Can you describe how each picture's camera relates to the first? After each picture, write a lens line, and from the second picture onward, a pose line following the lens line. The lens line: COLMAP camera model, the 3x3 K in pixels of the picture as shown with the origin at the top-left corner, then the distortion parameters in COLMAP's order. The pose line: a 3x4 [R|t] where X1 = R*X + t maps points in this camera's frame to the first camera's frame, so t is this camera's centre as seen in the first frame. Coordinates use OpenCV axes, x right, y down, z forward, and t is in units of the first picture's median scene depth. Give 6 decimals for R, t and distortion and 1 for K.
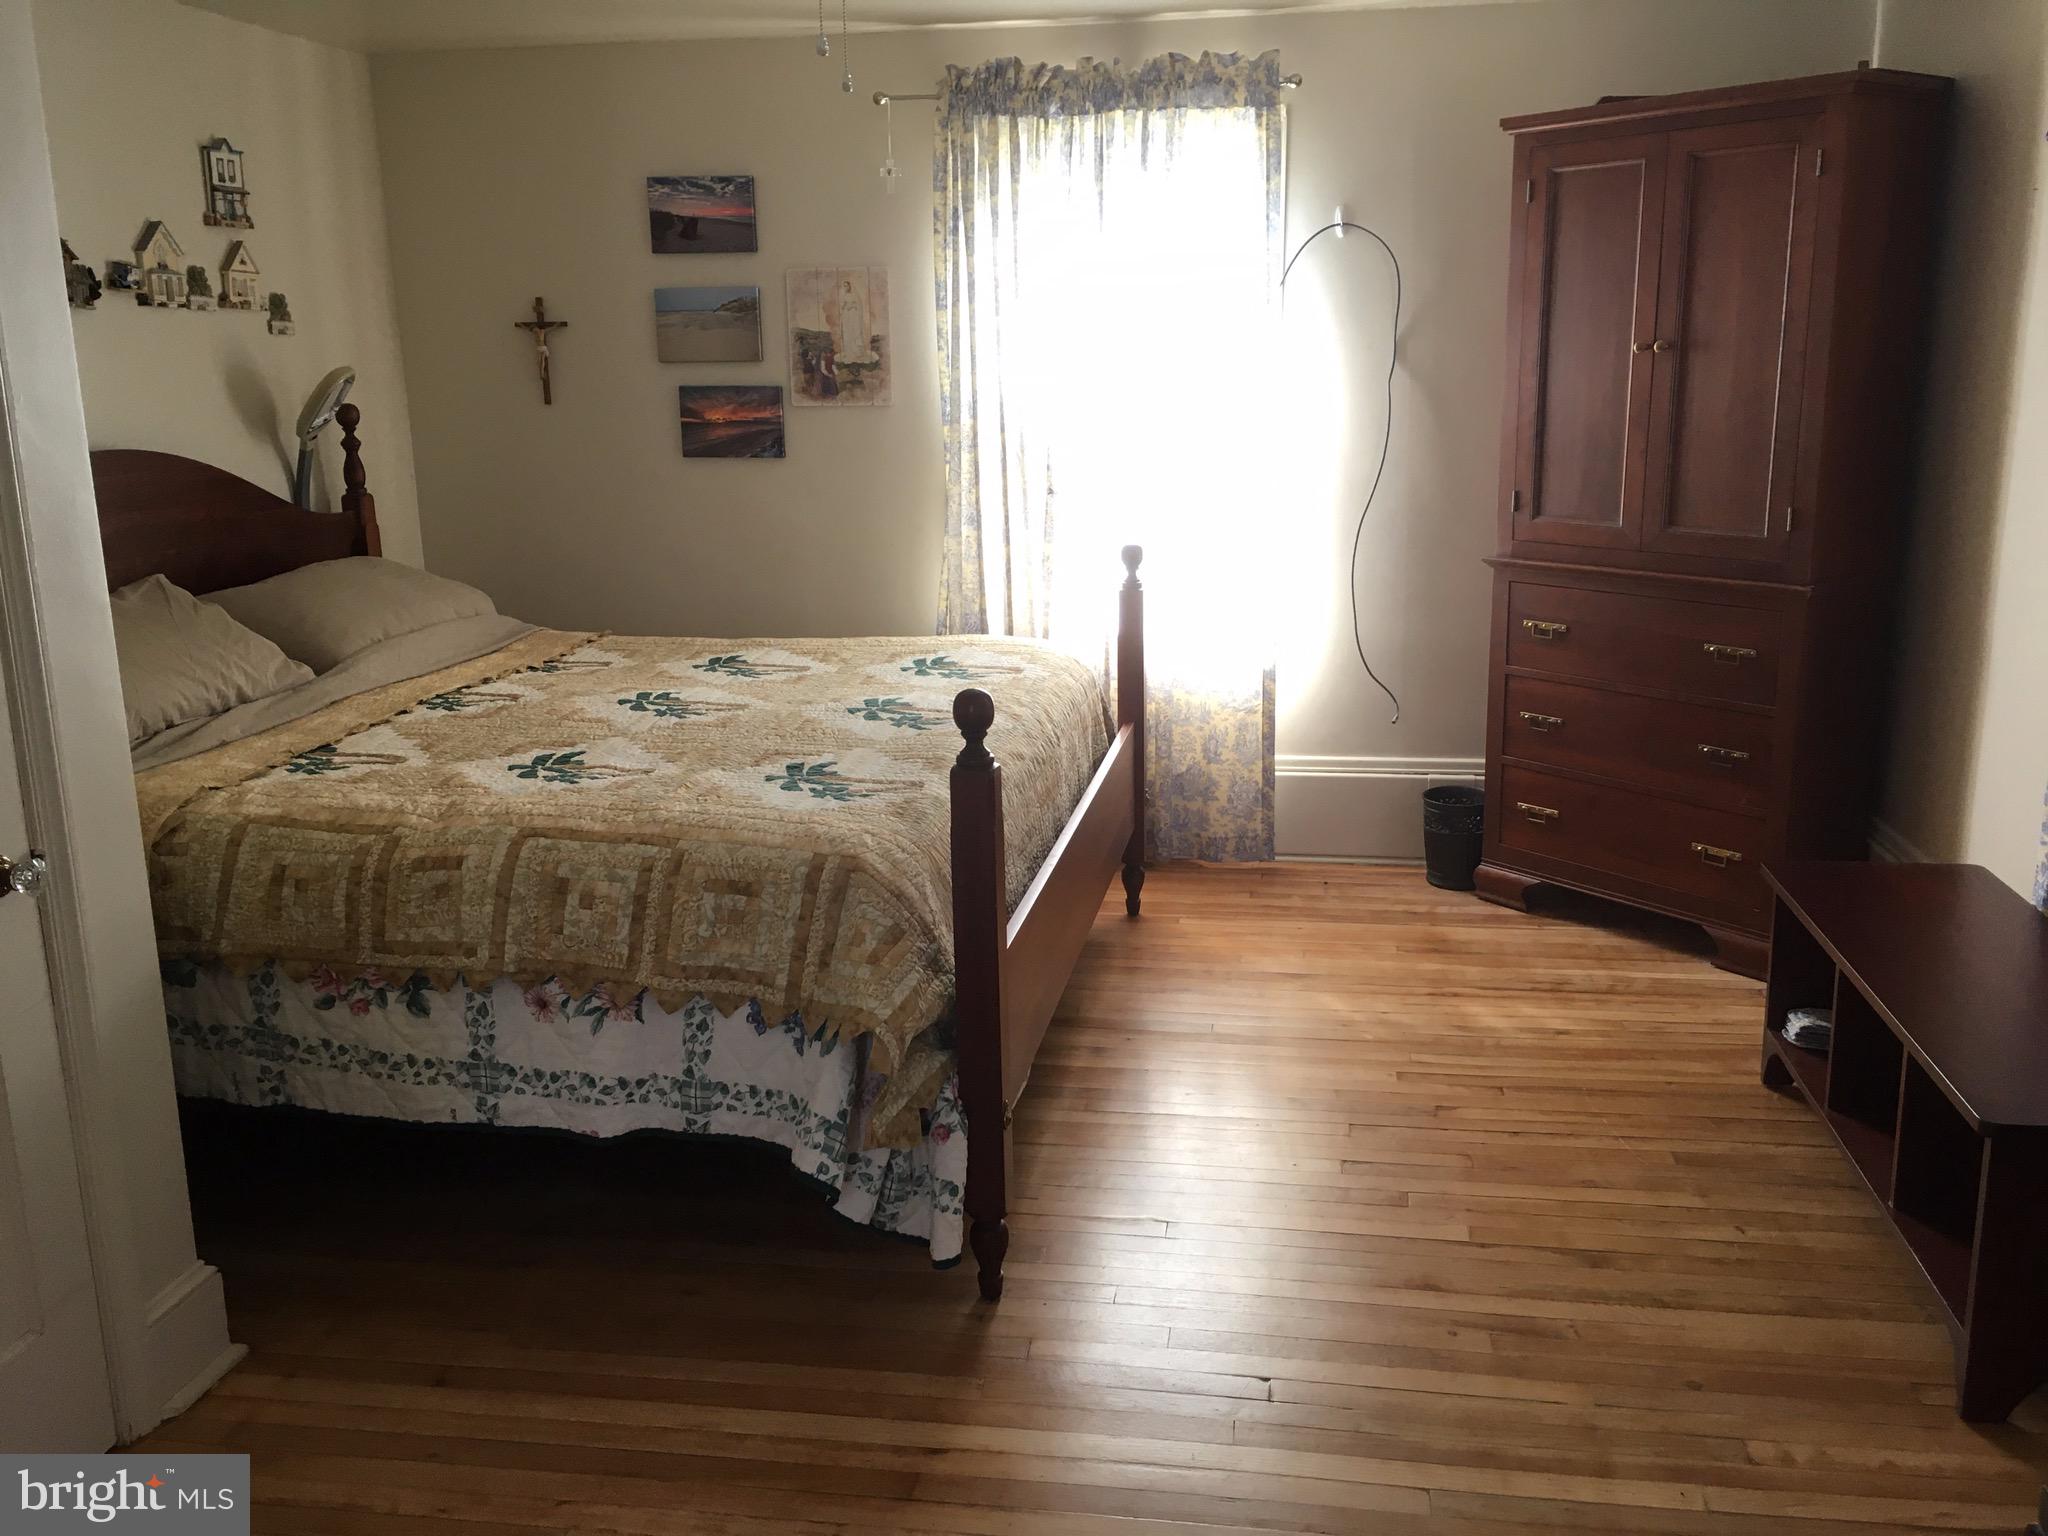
lens RADIAL K [[1733.5, 0, 1024.0], [0, 1733.5, 768.0], [0, 0, 1]] dist [0.096939, -0.149777]
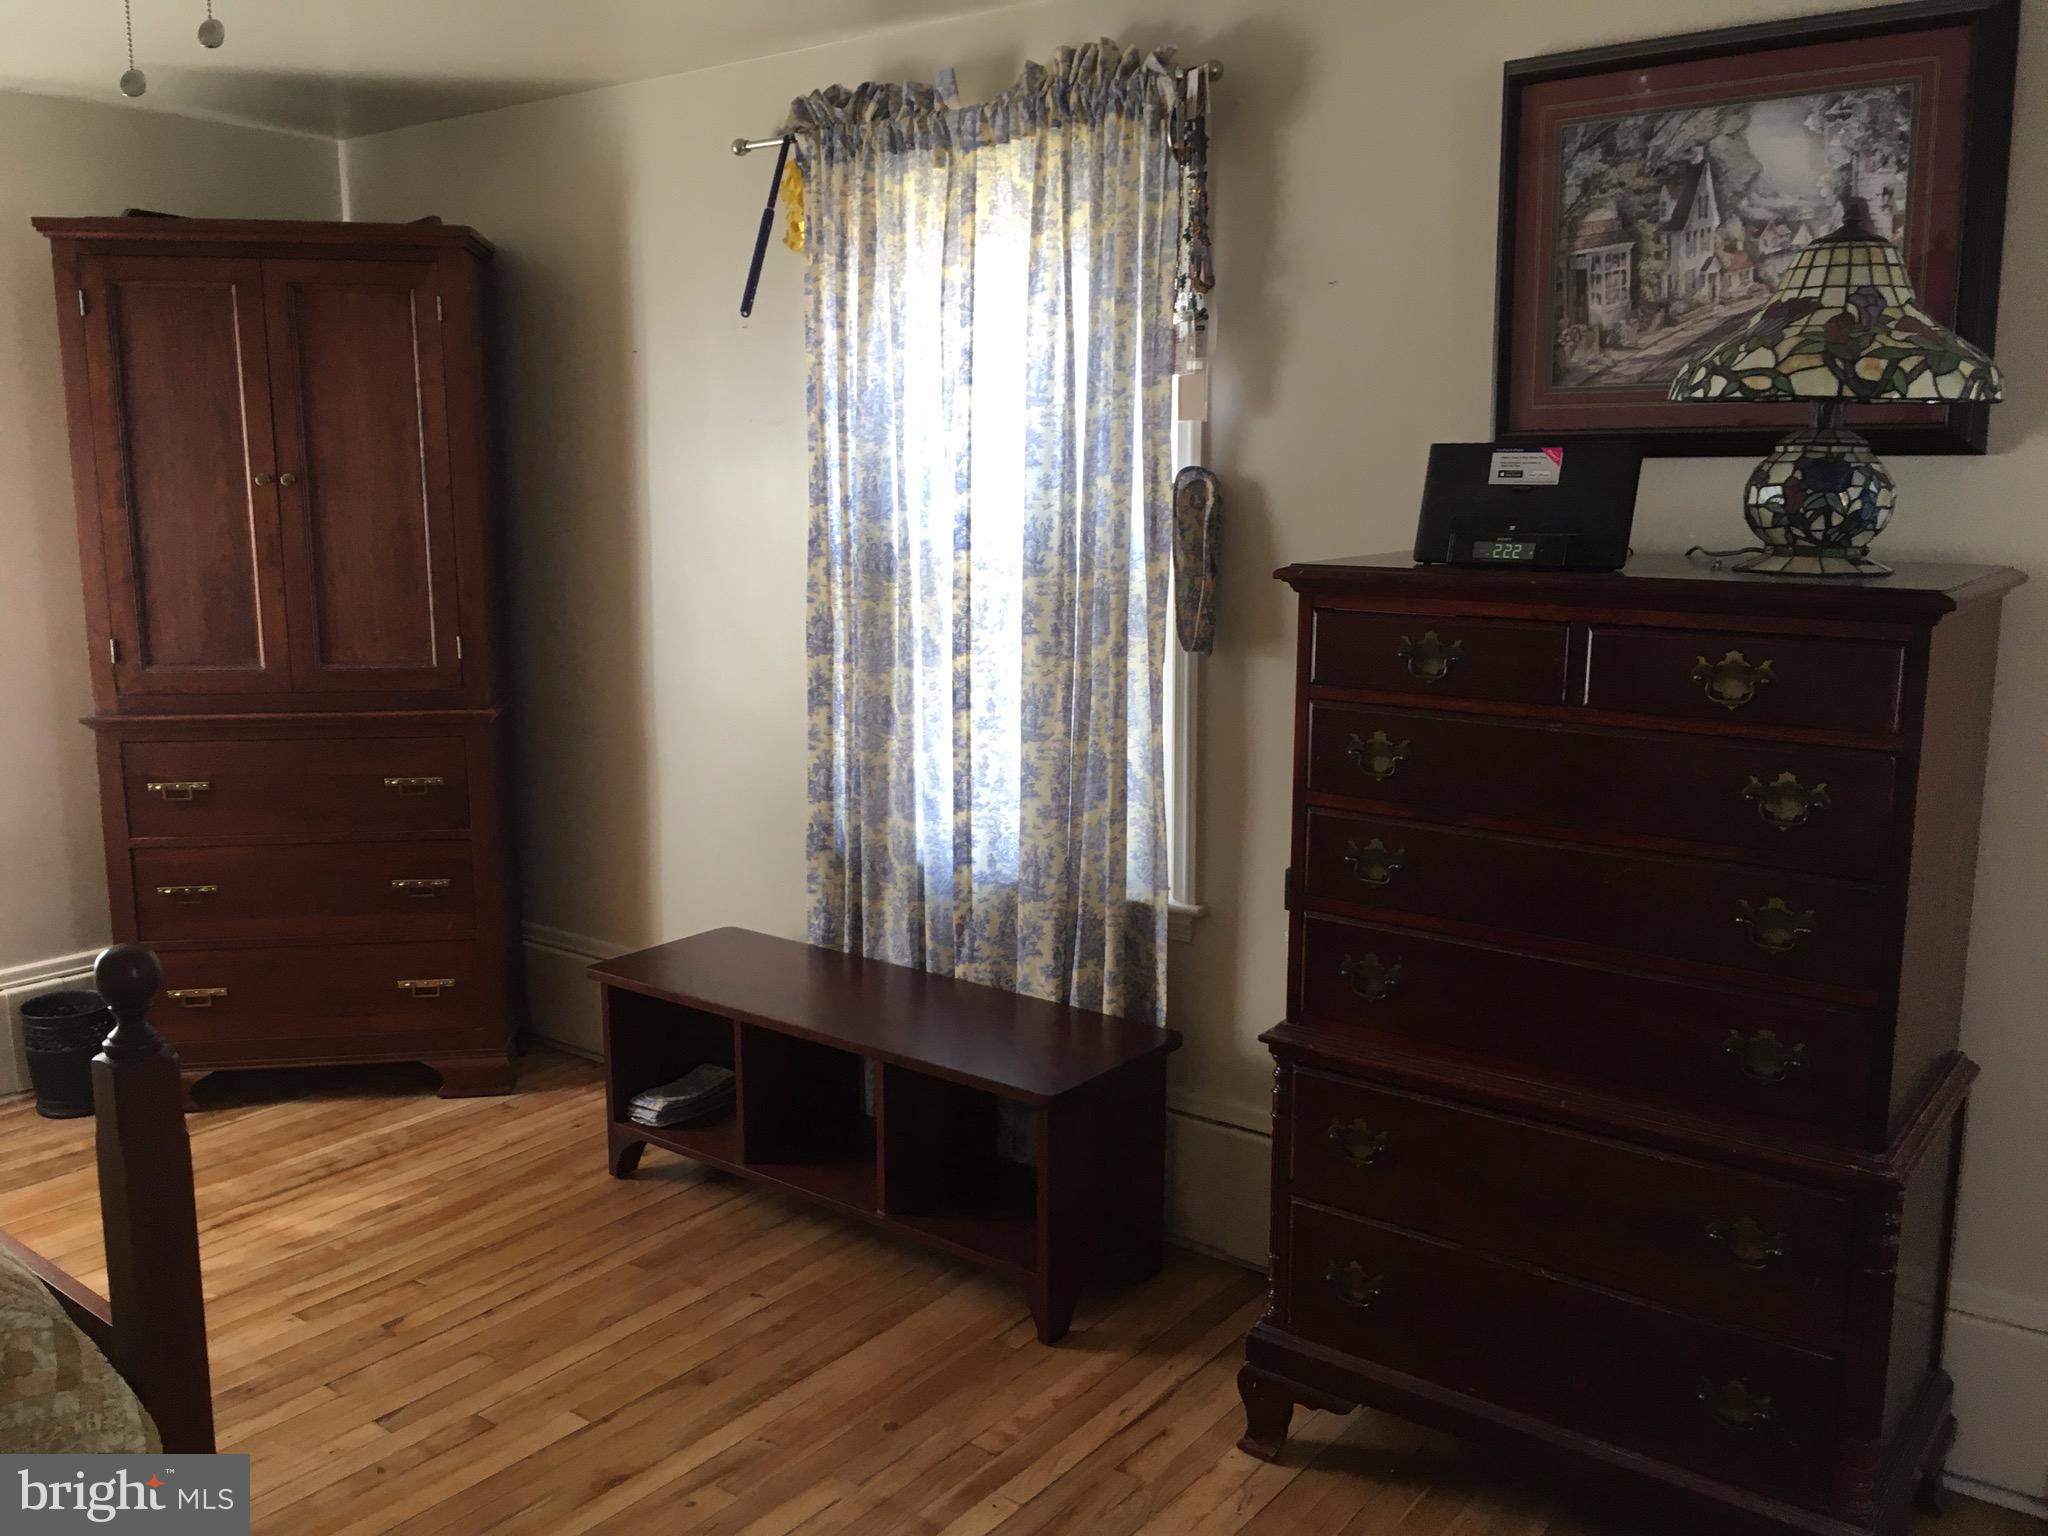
lens RADIAL K [[1733.5, 0, 1024.0], [0, 1733.5, 768.0], [0, 0, 1]] dist [0.096939, -0.149777]
pose [[0.491121, -0.132572, 0.860944, -0.292533], [0.195797, 0.979861, 0.039191, -0.047207], [-0.848802, 0.149323, 0.507187, 0.206172]]
